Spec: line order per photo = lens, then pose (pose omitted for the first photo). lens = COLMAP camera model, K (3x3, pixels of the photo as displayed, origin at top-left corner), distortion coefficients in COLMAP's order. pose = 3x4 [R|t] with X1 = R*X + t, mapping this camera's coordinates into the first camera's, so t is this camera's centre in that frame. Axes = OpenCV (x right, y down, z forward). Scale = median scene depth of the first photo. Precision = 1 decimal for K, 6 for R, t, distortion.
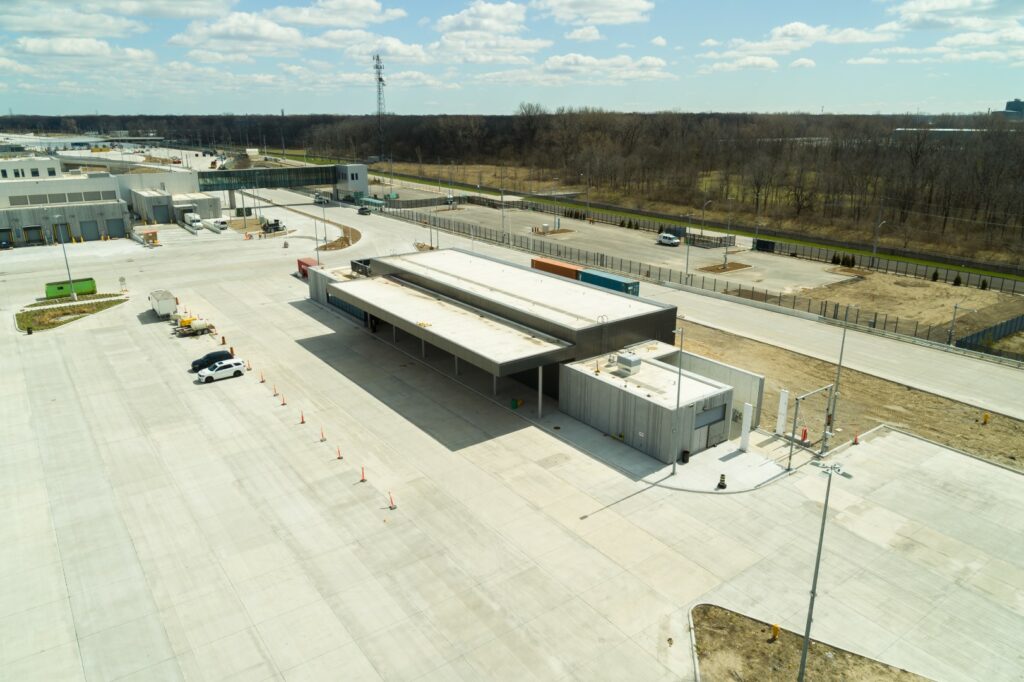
lens RADIAL K [[715.3, 0, 512.0], [0, 715.3, 341.0], [0, 0, 1]] dist [0.001829, -0.001793]
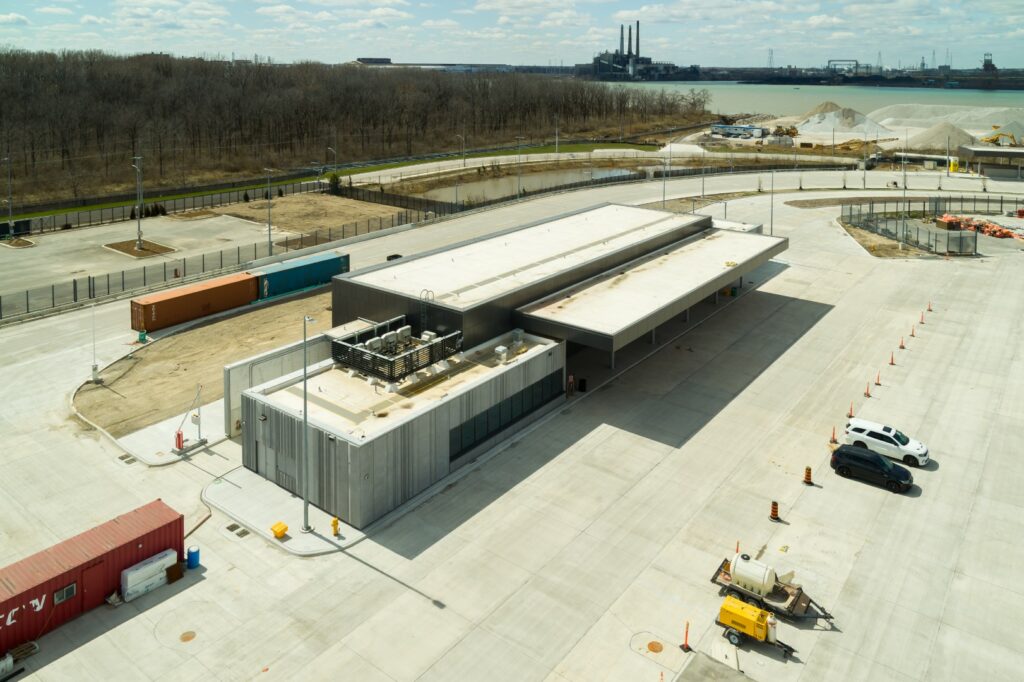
lens RADIAL K [[715.3, 0, 512.0], [0, 715.3, 341.0], [0, 0, 1]] dist [0.001829, -0.001793]
pose [[-0.295201, -0.343266, 0.891642, -0.274452], [0.277246, 0.862301, 0.423759, -0.125869], [-0.914325, 0.372298, -0.159384, 0.453362]]
